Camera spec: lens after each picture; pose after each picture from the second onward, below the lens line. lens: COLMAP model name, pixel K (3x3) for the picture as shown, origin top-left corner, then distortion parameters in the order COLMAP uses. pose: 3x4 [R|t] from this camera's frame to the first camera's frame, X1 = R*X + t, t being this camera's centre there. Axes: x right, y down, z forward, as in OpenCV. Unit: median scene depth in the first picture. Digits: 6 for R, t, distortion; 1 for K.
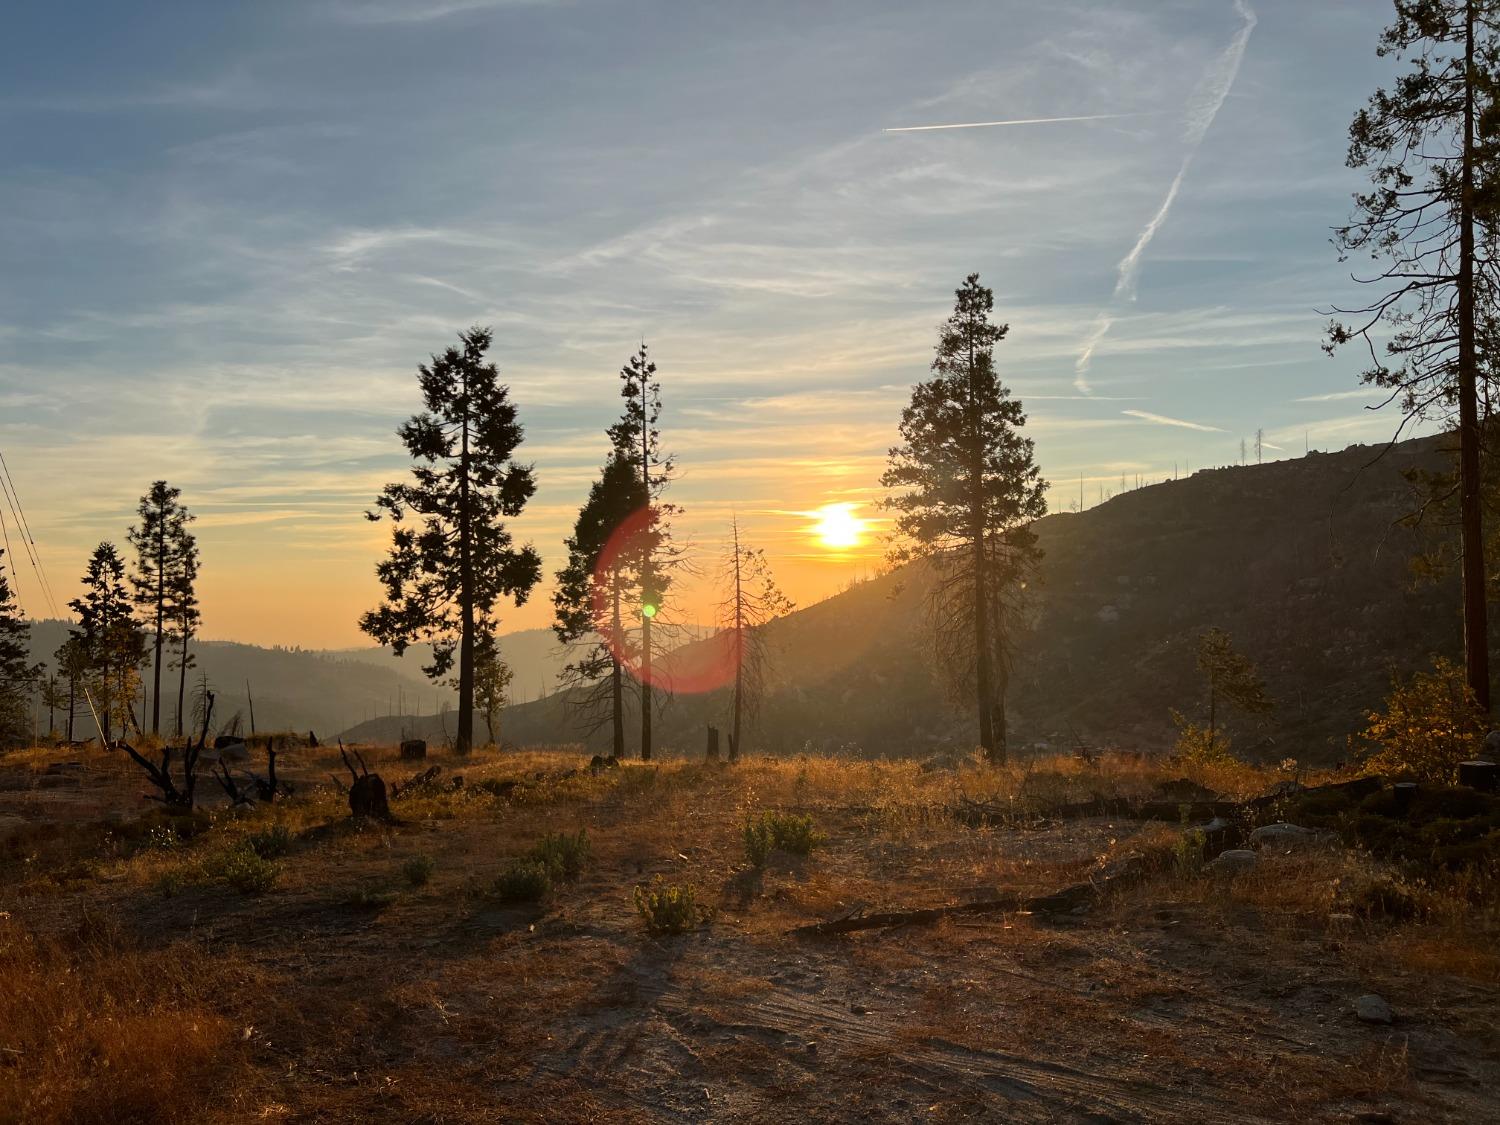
lens RADIAL K [[1120.4, 0, 743.9], [0, 1120.4, 560.7], [0, 0, 1]] dist [0.067067, -0.080077]
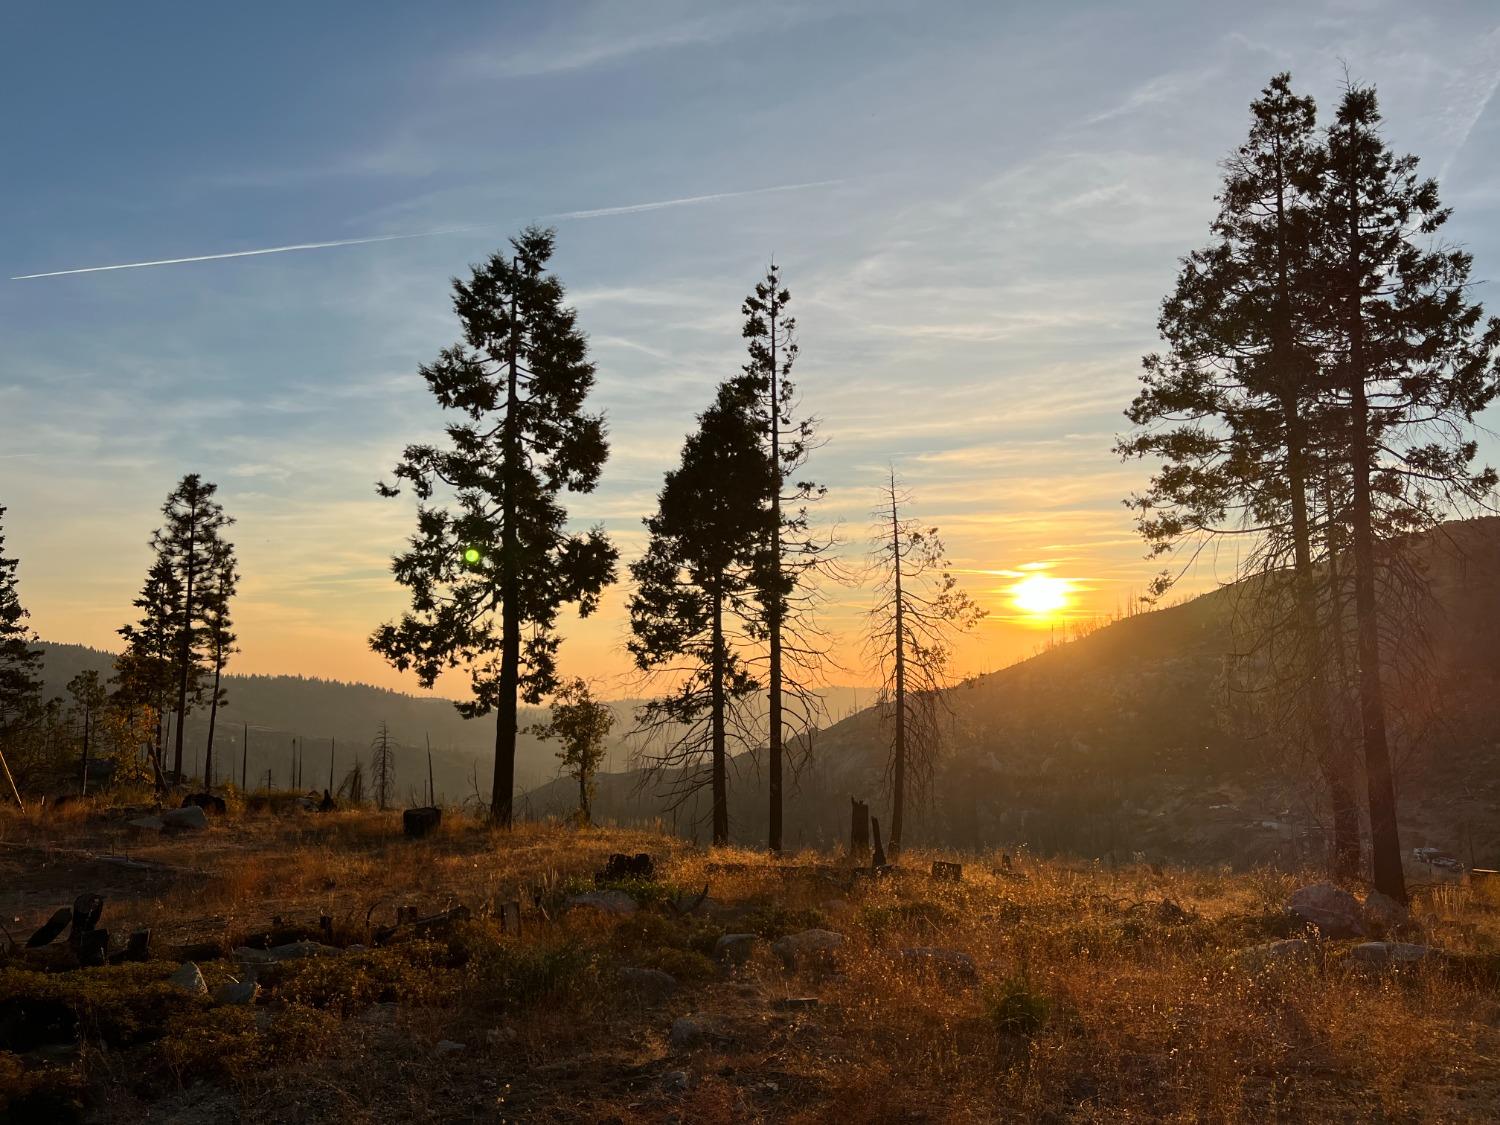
lens RADIAL K [[1120.4, 0, 755.1], [0, 1120.4, 567.3], [0, 0, 1]] dist [0.067067, -0.080077]
pose [[0.987495, -0.005286, -0.157560, 0.014075], [-0.002503, 0.998786, -0.049195, 0.042942], [0.157629, 0.048975, 0.986283, 0.322492]]
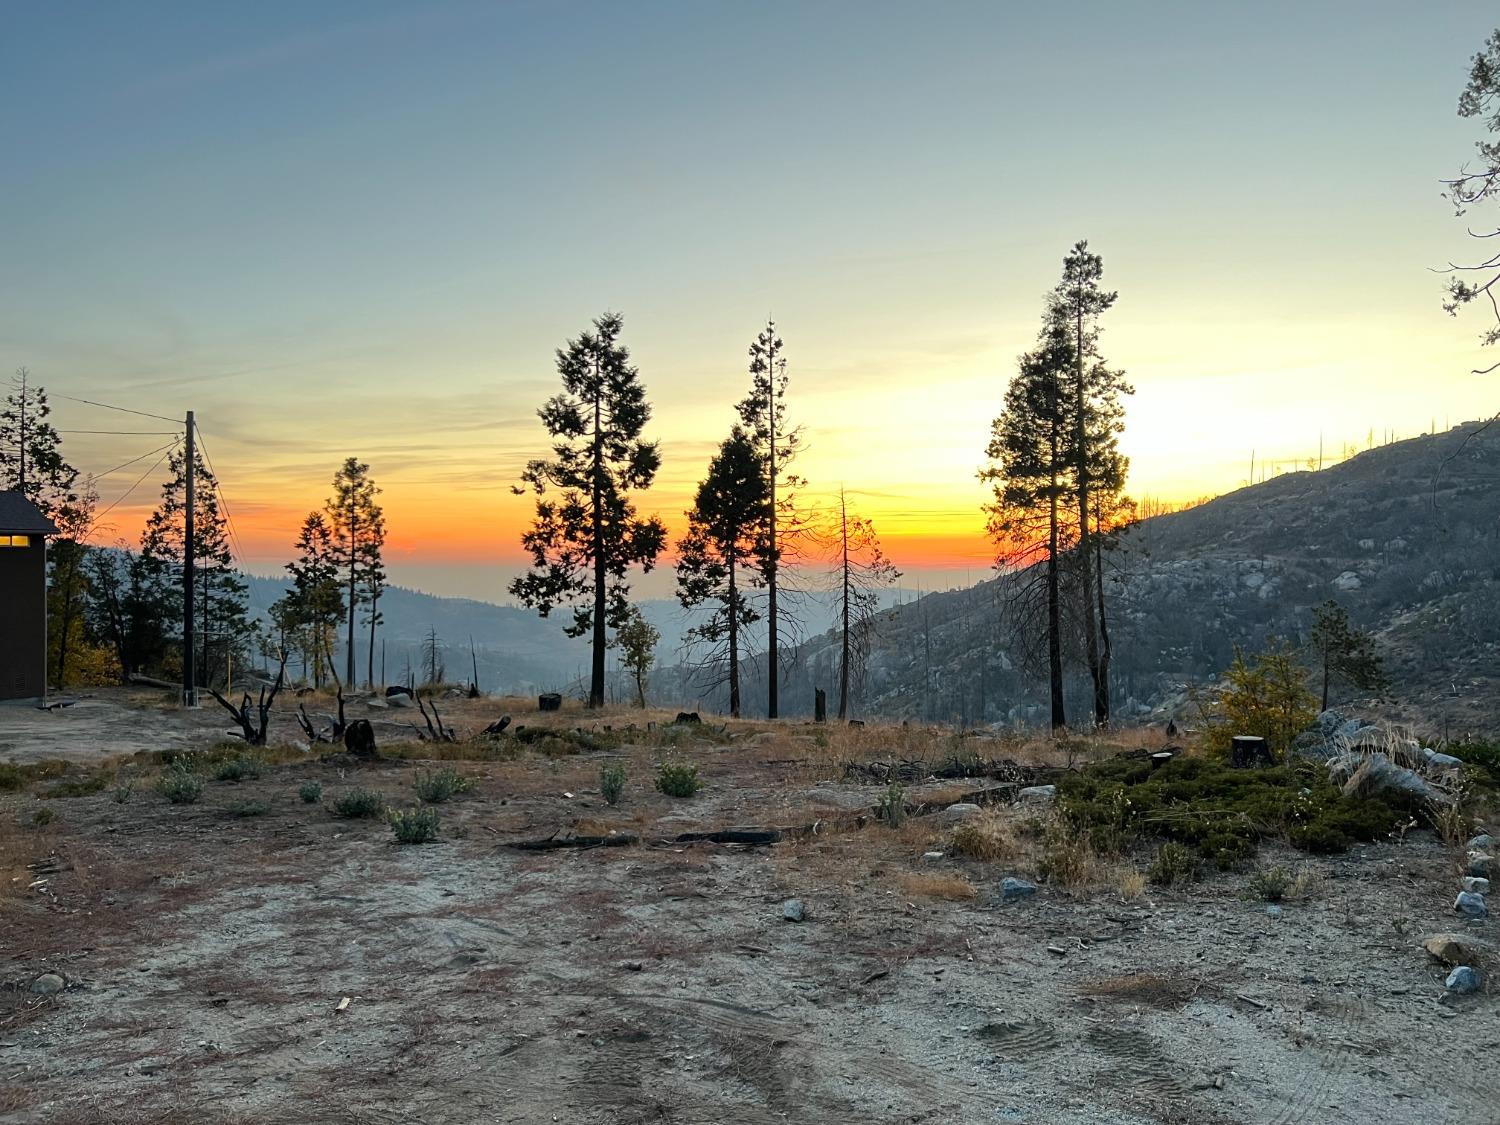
lens RADIAL K [[1120.4, 0, 745.0], [0, 1120.4, 571.3], [0, 0, 1]] dist [0.067067, -0.080077]
pose [[0.983388, 0.006187, -0.181411, 0.085828], [0.001487, 0.999111, 0.042134, -0.006137], [0.181511, -0.041704, 0.982504, -0.038206]]
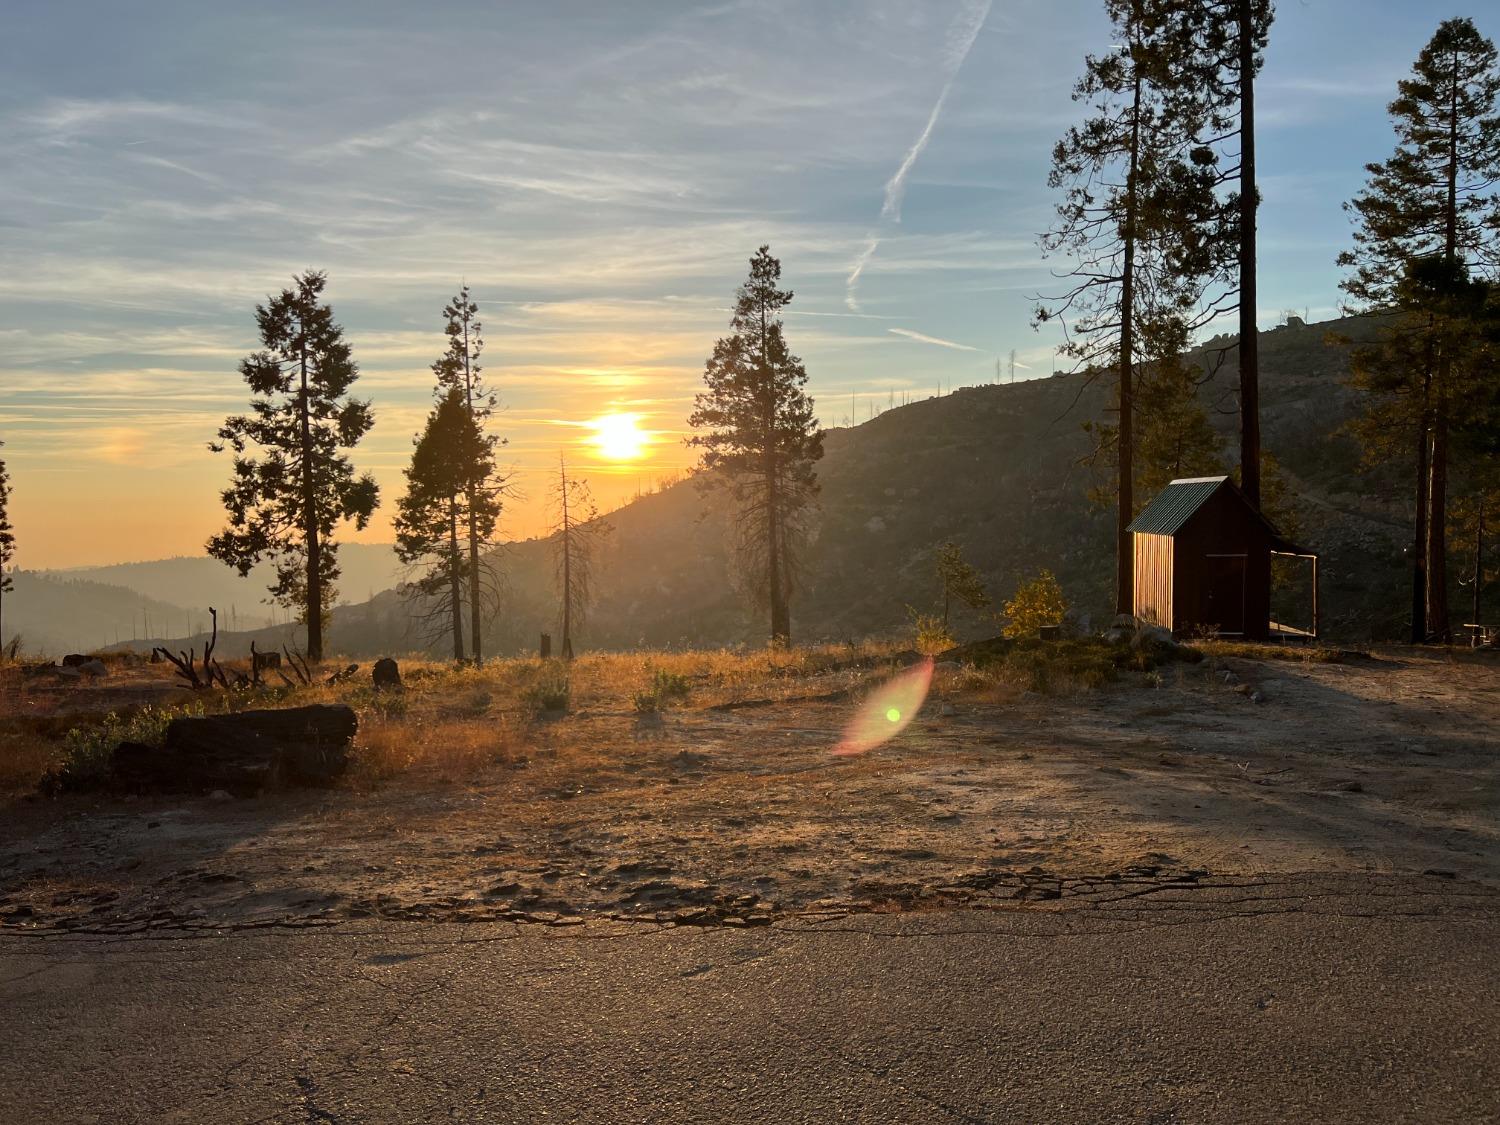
lens RADIAL K [[1120.4, 0, 754.6], [0, 1120.4, 559.6], [0, 0, 1]] dist [0.067067, -0.080077]
pose [[0.979256, -0.014561, 0.202105, -0.044879], [-0.001162, 0.996995, 0.077457, -0.016573], [-0.202625, -0.076084, 0.976296, -0.158378]]
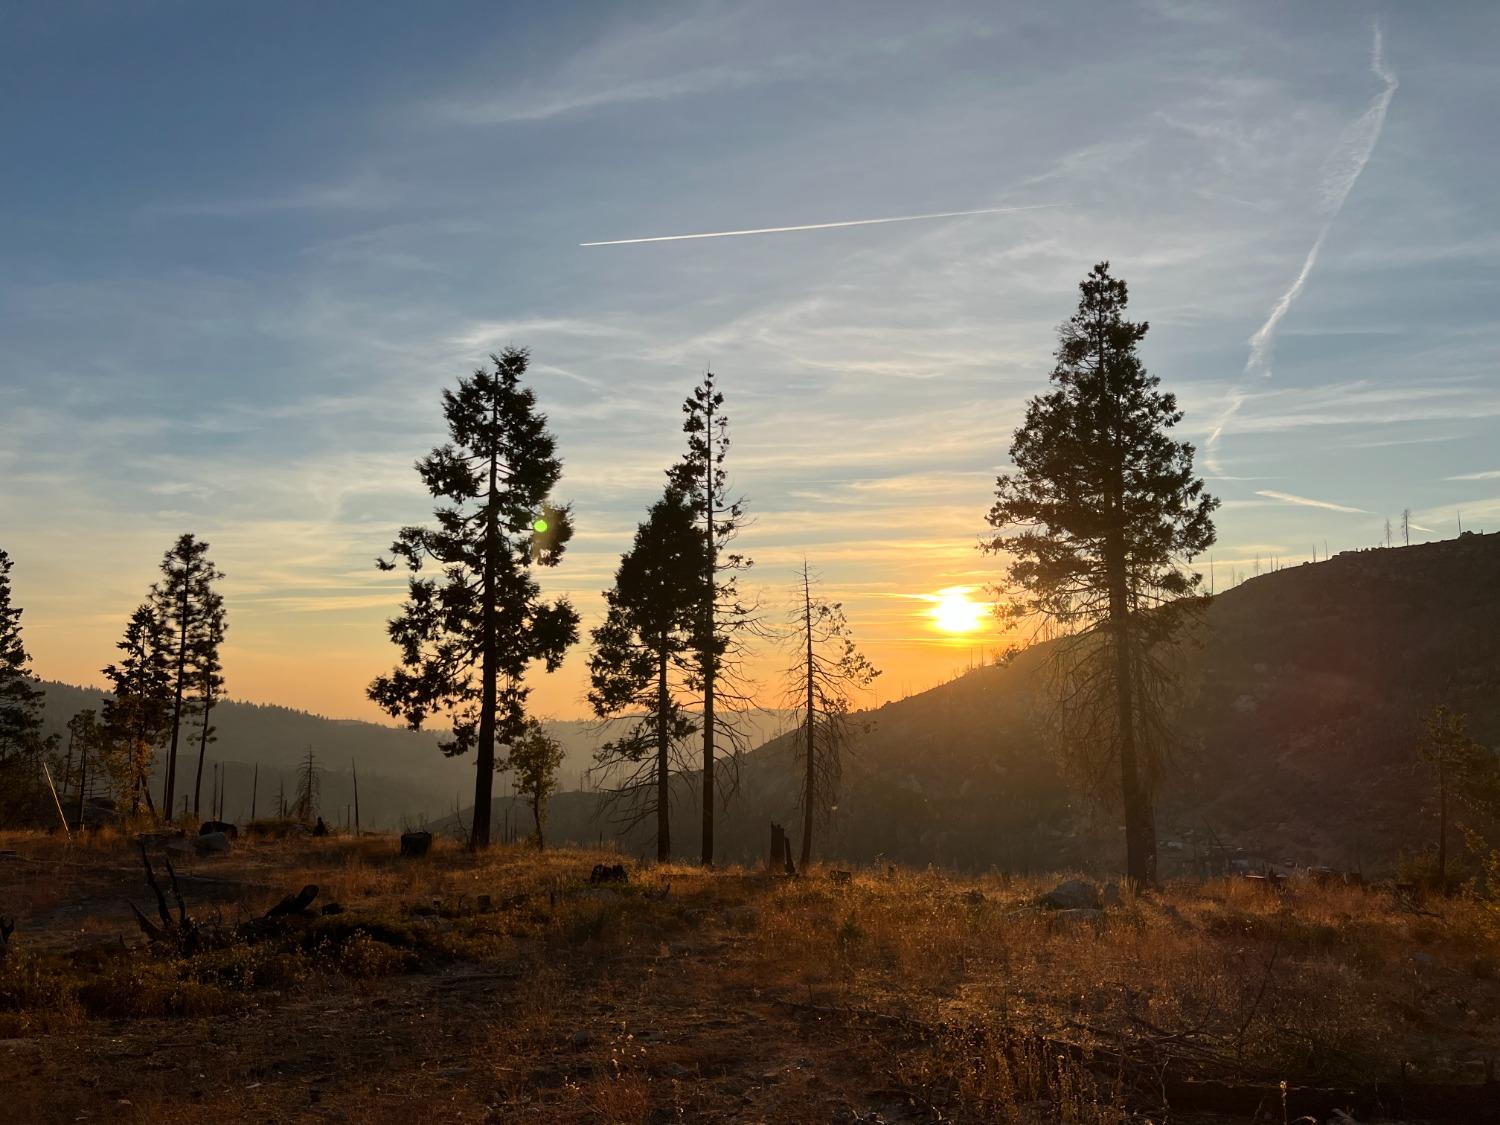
lens RADIAL K [[1120.4, 0, 748.3], [0, 1120.4, 562.0], [0, 0, 1]] dist [0.067067, -0.080077]
pose [[0.995239, 0.000211, -0.097466, 0.027715], [-0.007395, 0.997278, -0.073358, 0.018735], [0.097185, 0.073729, 0.992532, 0.171931]]
